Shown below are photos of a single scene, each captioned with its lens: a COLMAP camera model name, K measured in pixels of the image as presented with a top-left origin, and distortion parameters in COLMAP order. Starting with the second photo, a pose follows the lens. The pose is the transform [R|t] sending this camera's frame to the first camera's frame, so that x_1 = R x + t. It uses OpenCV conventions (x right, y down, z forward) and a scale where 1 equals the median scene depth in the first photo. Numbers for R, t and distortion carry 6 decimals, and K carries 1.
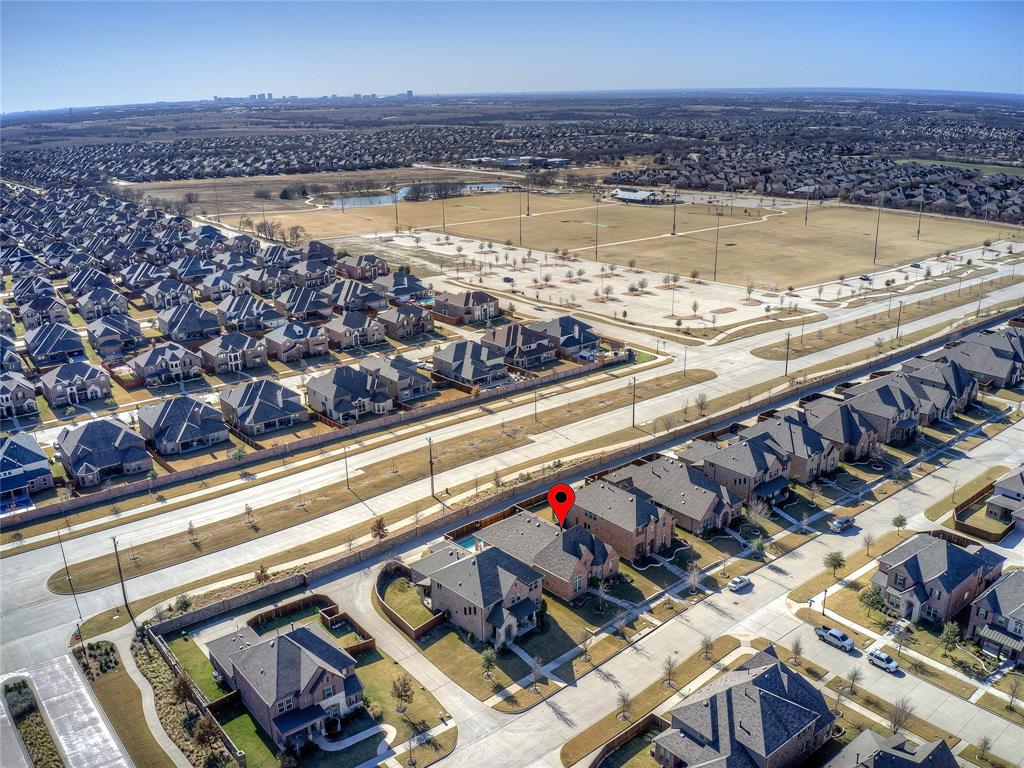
lens RADIAL K [[846.7, 0, 512.0], [0, 846.7, 384.0], [0, 0, 1]] dist [0.040267, -0.246160]
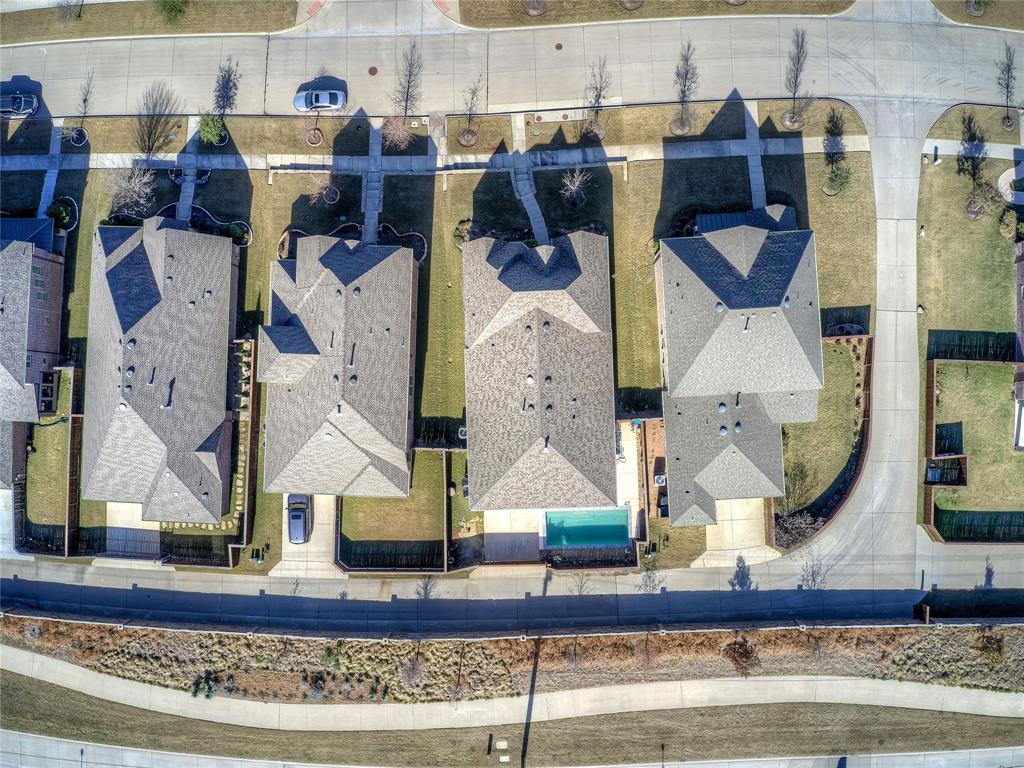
lens RADIAL K [[846.7, 0, 512.0], [0, 846.7, 384.0], [0, 0, 1]] dist [0.040267, -0.246160]
pose [[-0.761133, -0.643654, 0.079913, 0.008063], [0.250331, -0.177865, 0.951682, -0.335679], [-0.598340, 0.744361, 0.296506, 1.014220]]
